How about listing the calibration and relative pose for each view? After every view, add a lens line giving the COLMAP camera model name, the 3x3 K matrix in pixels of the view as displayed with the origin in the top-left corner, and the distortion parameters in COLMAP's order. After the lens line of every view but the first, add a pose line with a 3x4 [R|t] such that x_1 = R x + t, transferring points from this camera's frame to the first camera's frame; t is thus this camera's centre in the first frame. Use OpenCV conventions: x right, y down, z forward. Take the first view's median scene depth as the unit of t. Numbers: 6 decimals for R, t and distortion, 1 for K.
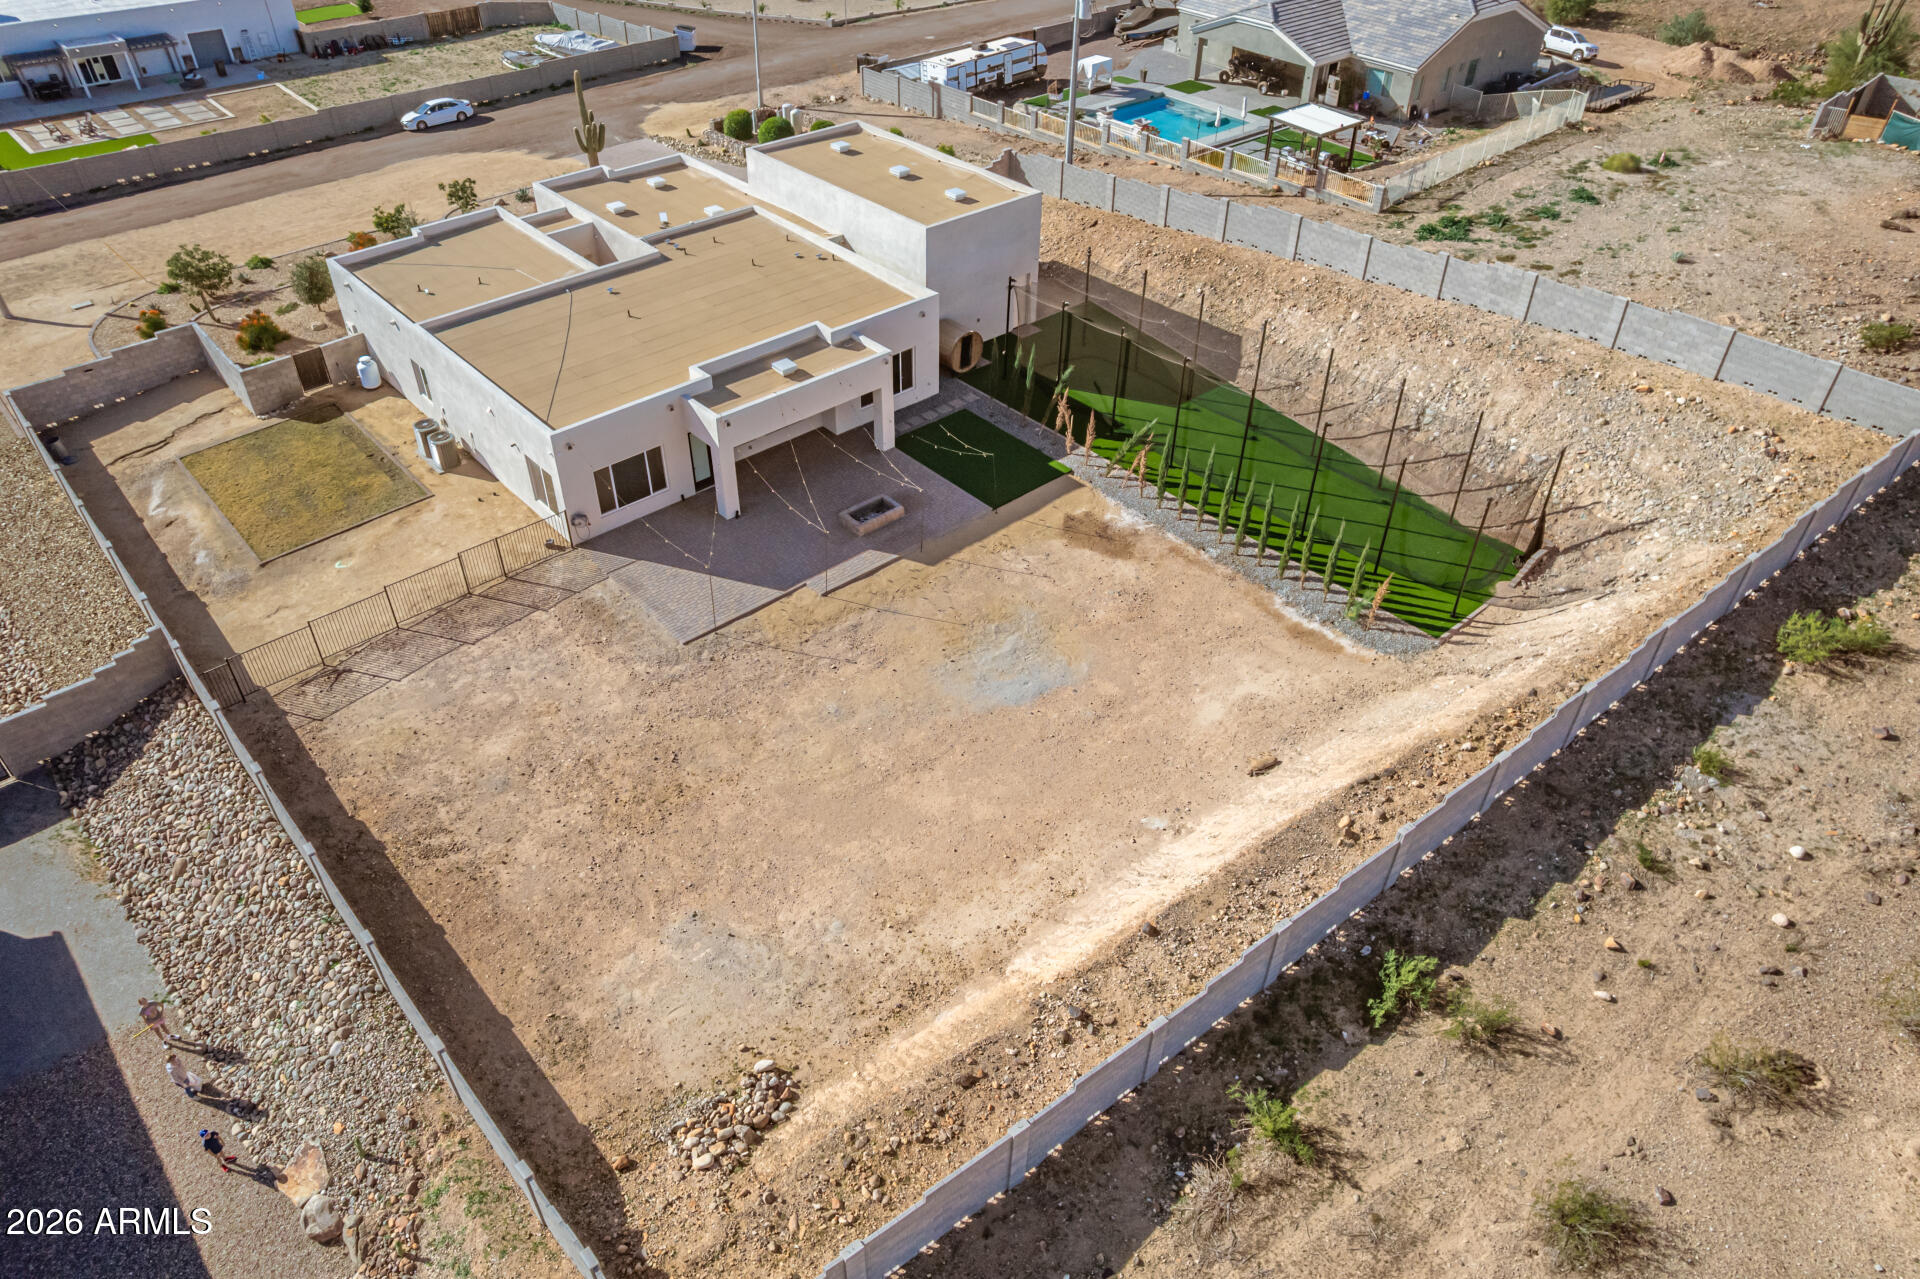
lens RADIAL K [[1304.6, 0, 965.7], [0, 1304.6, 643.6], [0, 0, 1]] dist [-0.084533, 0.081343]
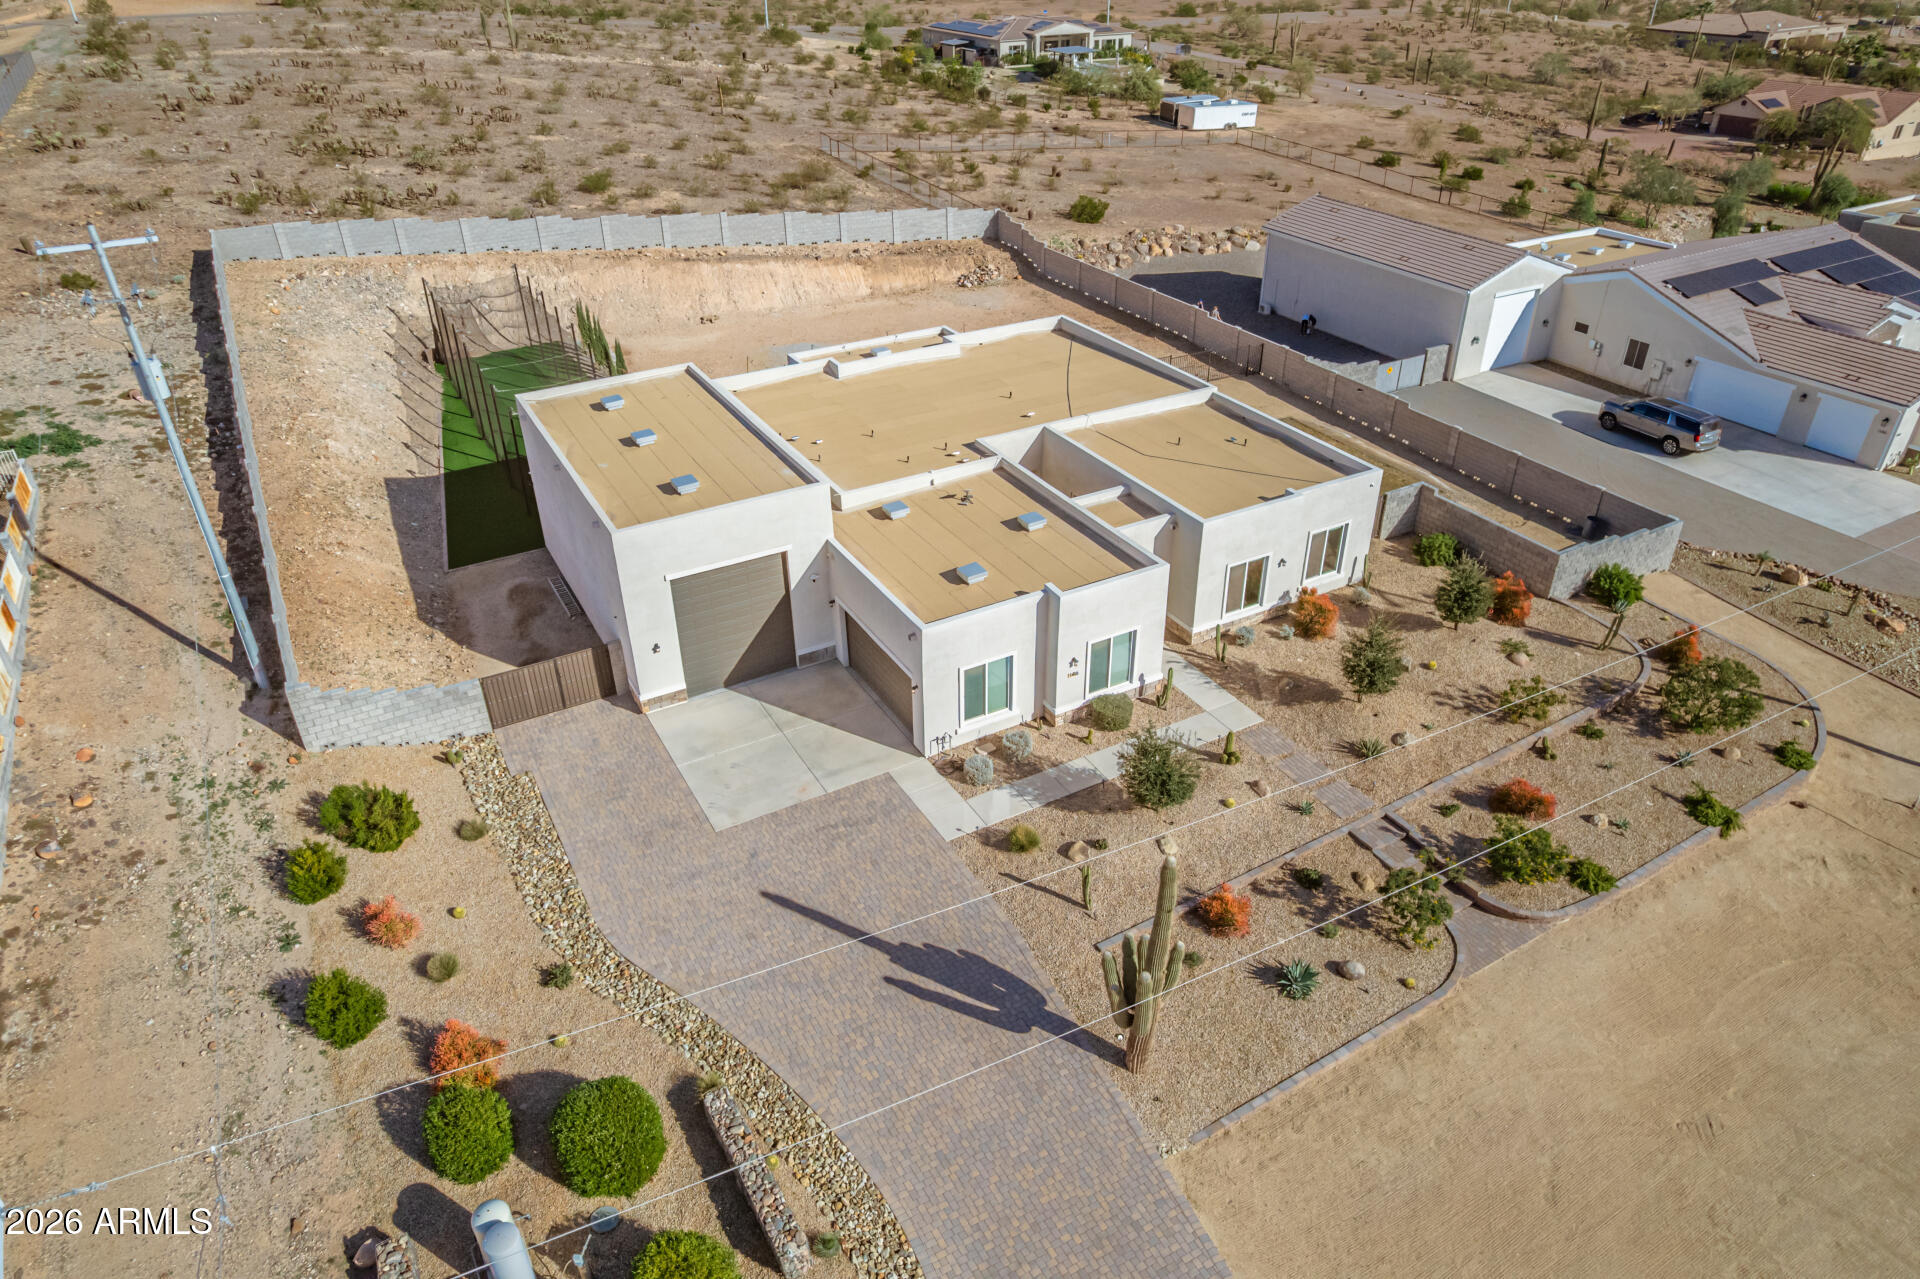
lens RADIAL K [[1226.3, 0, 964.7], [0, 1226.3, 650.9], [0, 0, 1]] dist [-0.073136, 0.065258]
pose [[-0.975184, -0.121307, 0.185204, -0.426709], [0.137582, 0.323348, 0.936225, -1.089137], [-0.173456, 0.938472, -0.298634, 1.478435]]
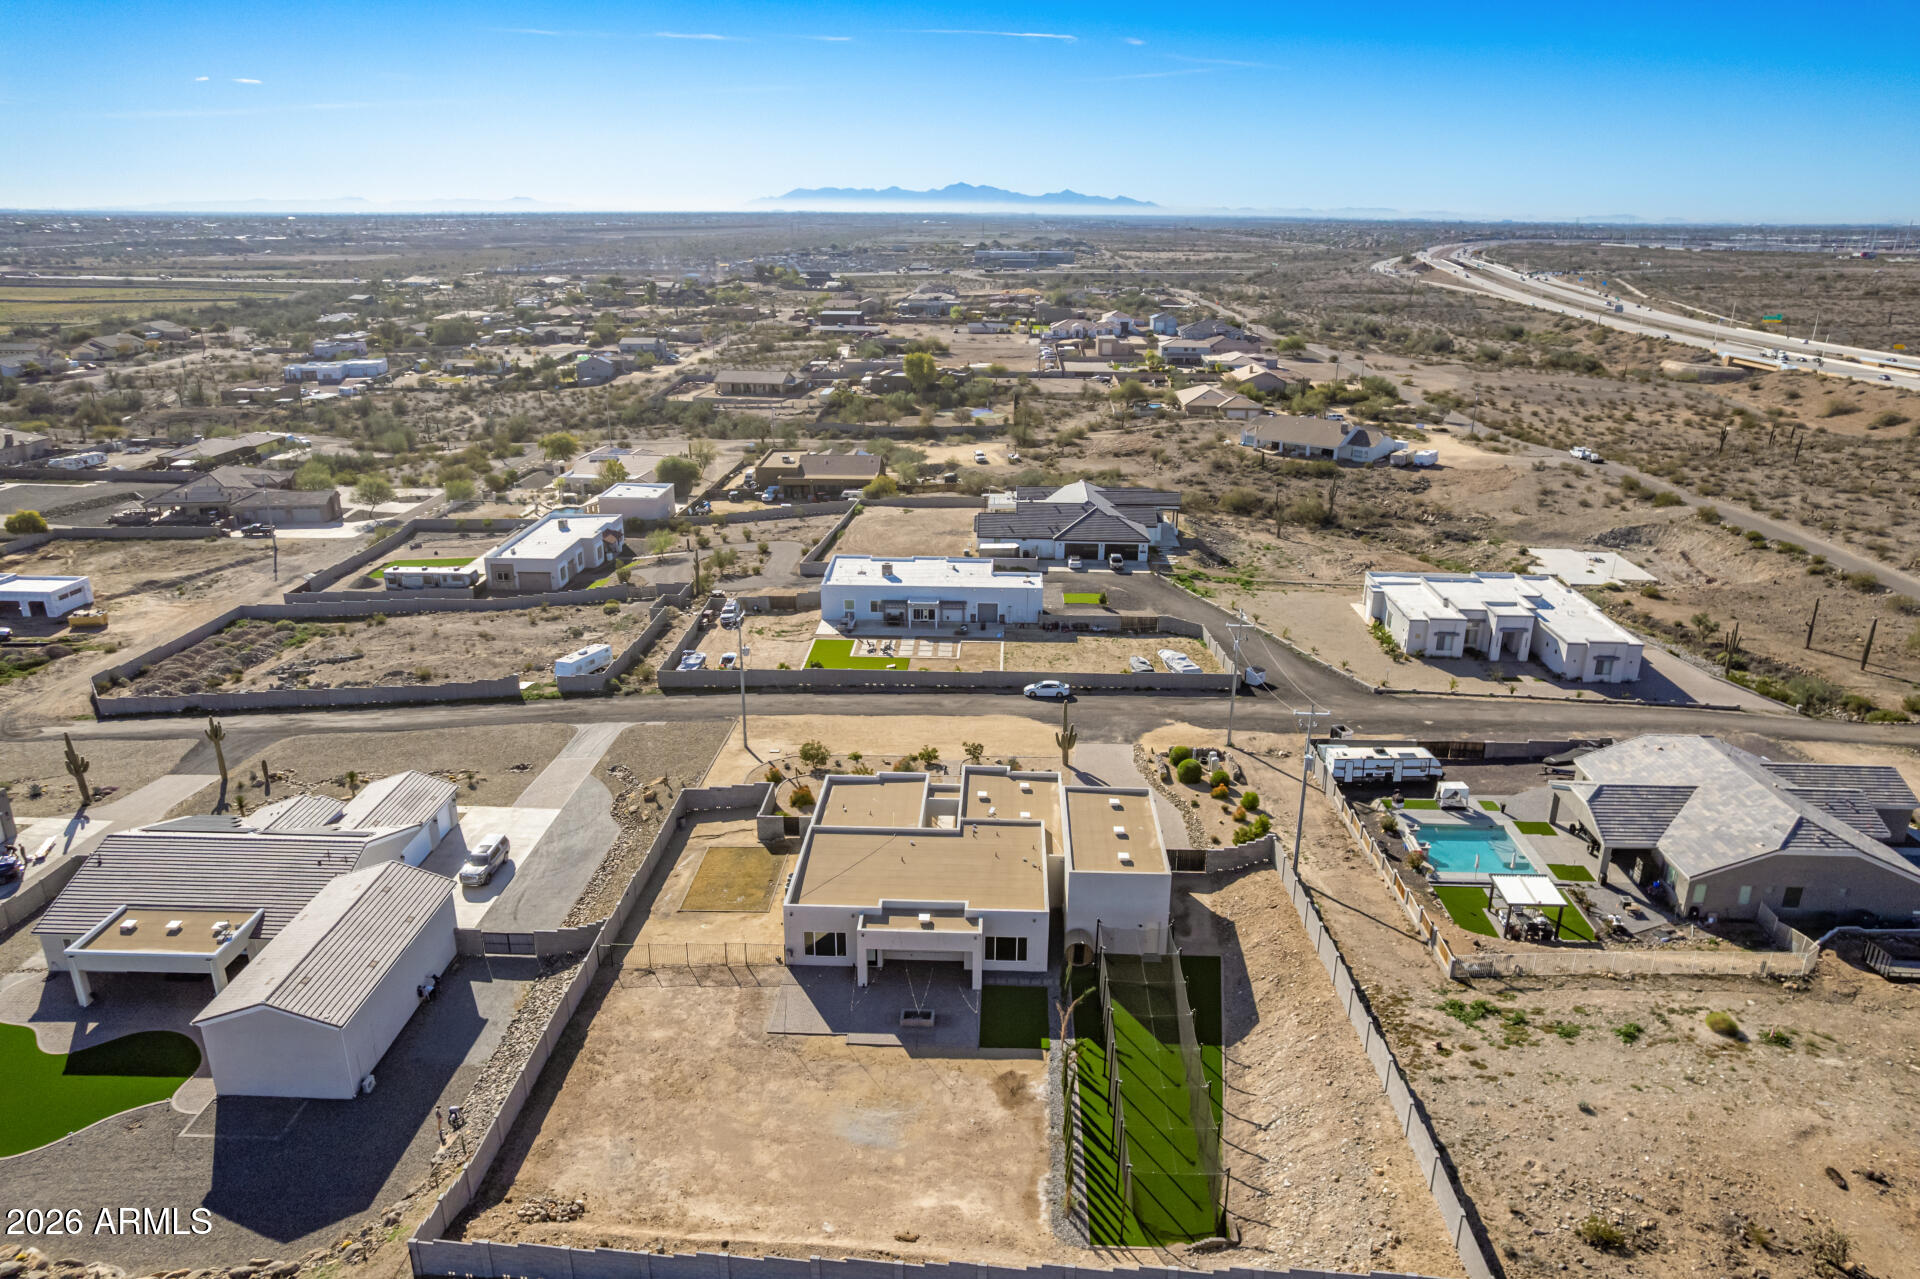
lens RADIAL K [[1271.5, 0, 962.6], [0, 1271.5, 646.2], [0, 0, 1]] dist [-0.070707, 0.060500]
pose [[0.717156, 0.222879, -0.660312, 0.877352], [-0.438130, 0.881016, -0.178473, -0.238071], [0.541968, 0.417295, 0.729476, -0.340115]]
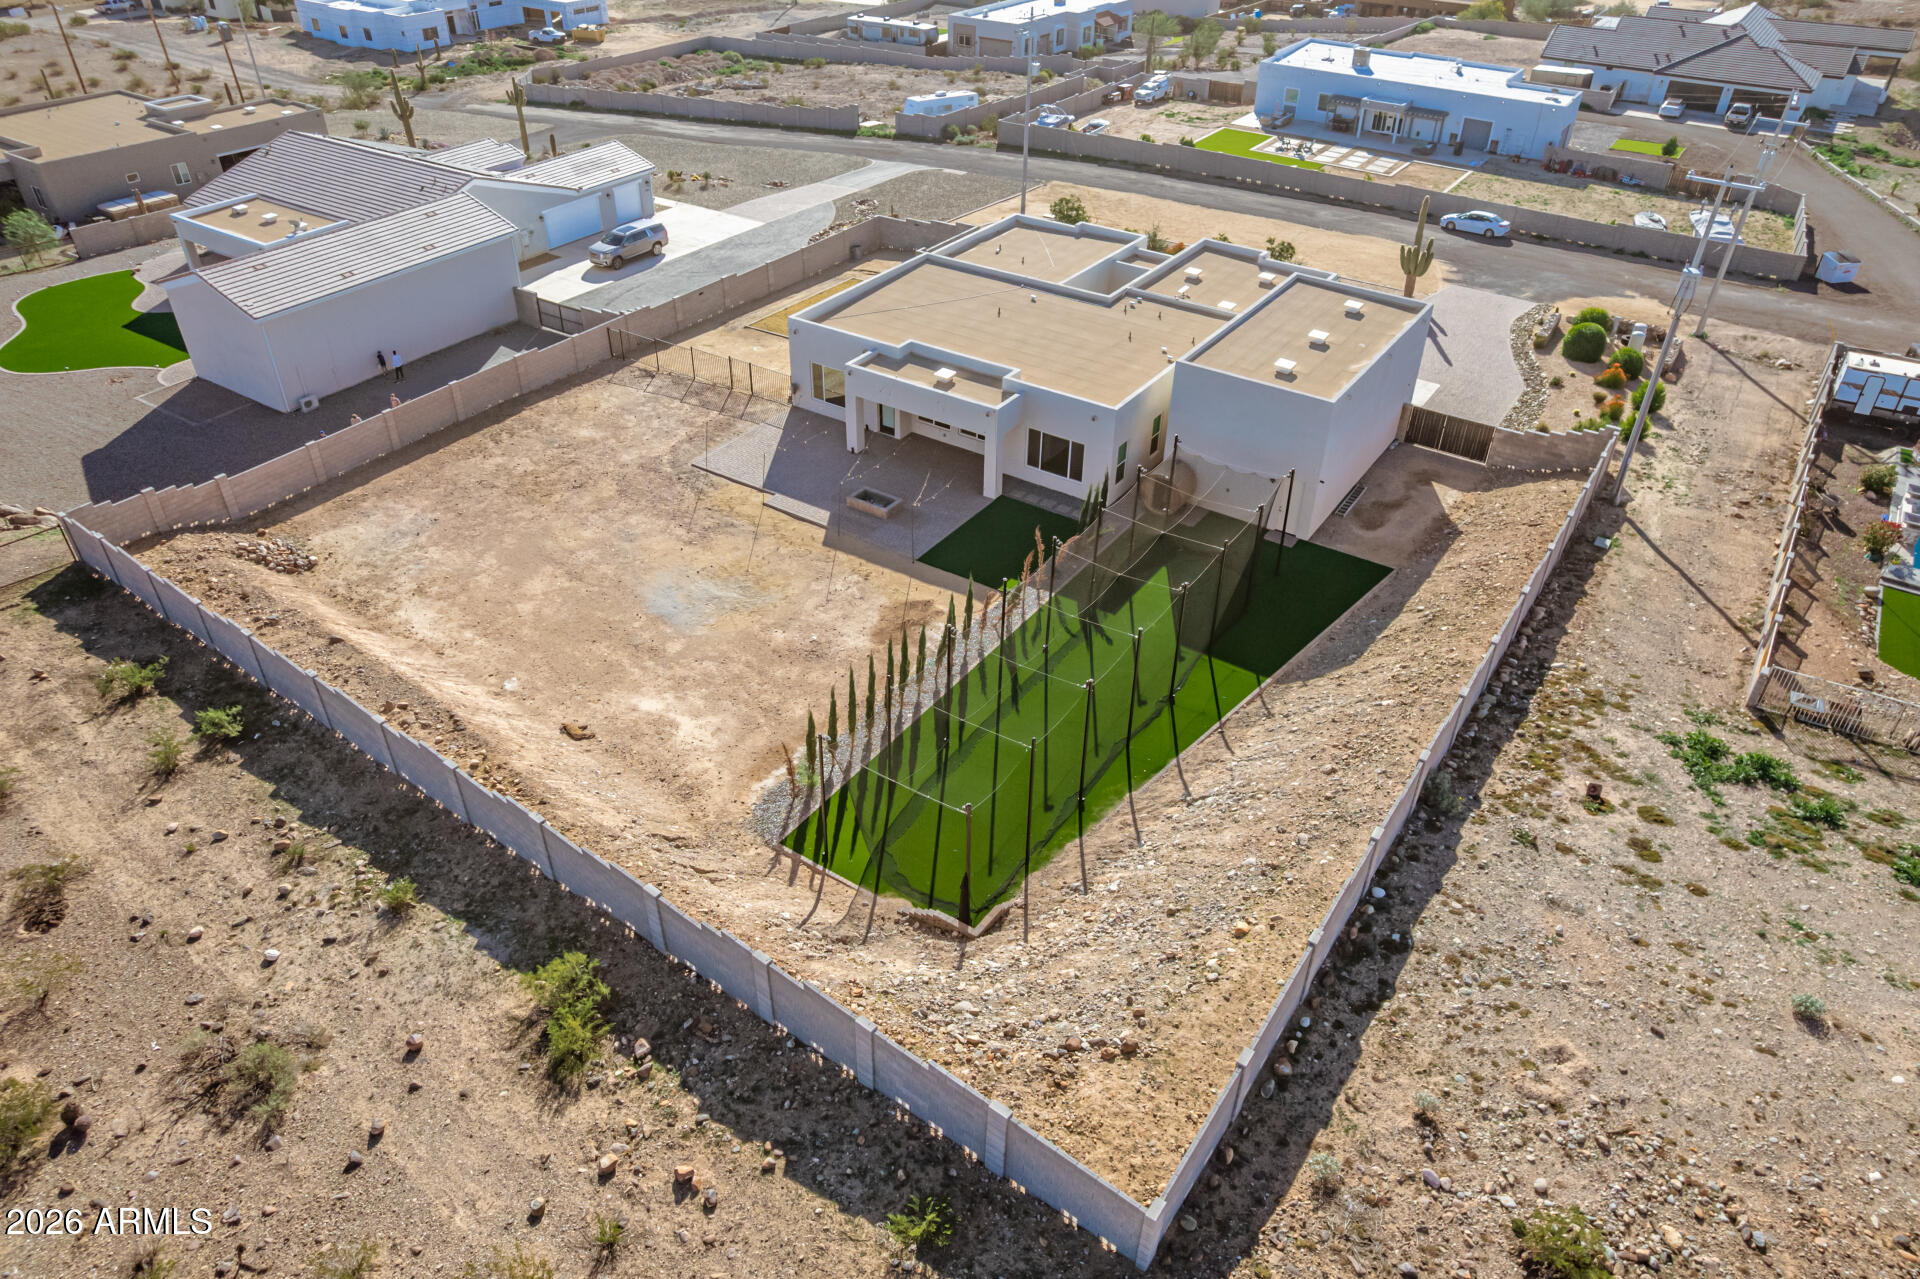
lens RADIAL K [[1285.3, 0, 960.0], [0, 1285.3, 639.5], [0, 0, 1]] dist [-0.079226, 0.073052]
pose [[0.247013, 0.554984, -0.794341, 0.849986], [-0.622407, 0.719156, 0.308907, -0.379978], [0.742694, 0.418099, 0.523067, 0.475466]]
